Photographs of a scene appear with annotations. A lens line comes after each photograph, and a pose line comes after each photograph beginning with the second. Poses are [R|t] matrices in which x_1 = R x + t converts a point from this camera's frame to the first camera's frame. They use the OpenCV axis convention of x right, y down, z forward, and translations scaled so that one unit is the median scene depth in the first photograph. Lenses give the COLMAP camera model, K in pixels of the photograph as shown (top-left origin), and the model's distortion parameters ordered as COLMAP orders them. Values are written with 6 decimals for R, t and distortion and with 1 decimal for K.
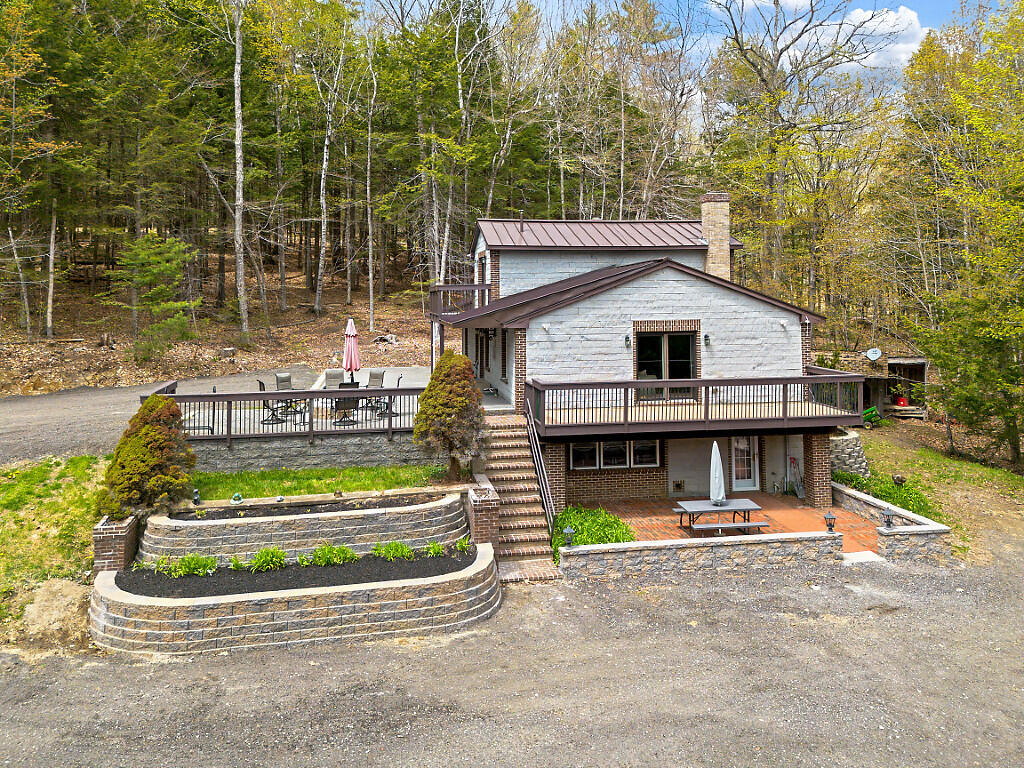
lens RADIAL K [[754.1, 0, 517.0], [0, 754.1, 267.9], [0, 0, 1]] dist [0.036167, 0.006478]
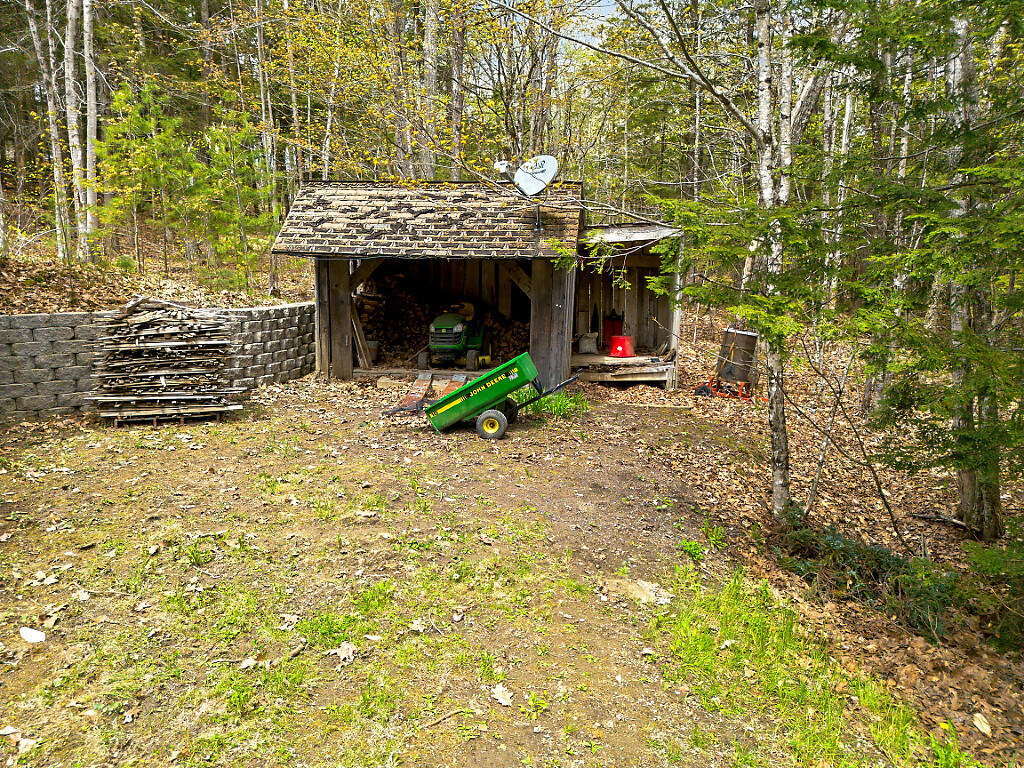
lens RADIAL K [[712.5, 0, 518.3], [0, 712.5, 385.2], [0, 0, 1]] dist [0.035188, -0.005141]
pose [[0.953122, -0.039837, 0.299952, 0.685208], [-0.017237, 0.982537, 0.185266, 0.256160], [-0.302094, -0.181752, 0.935791, 1.330105]]
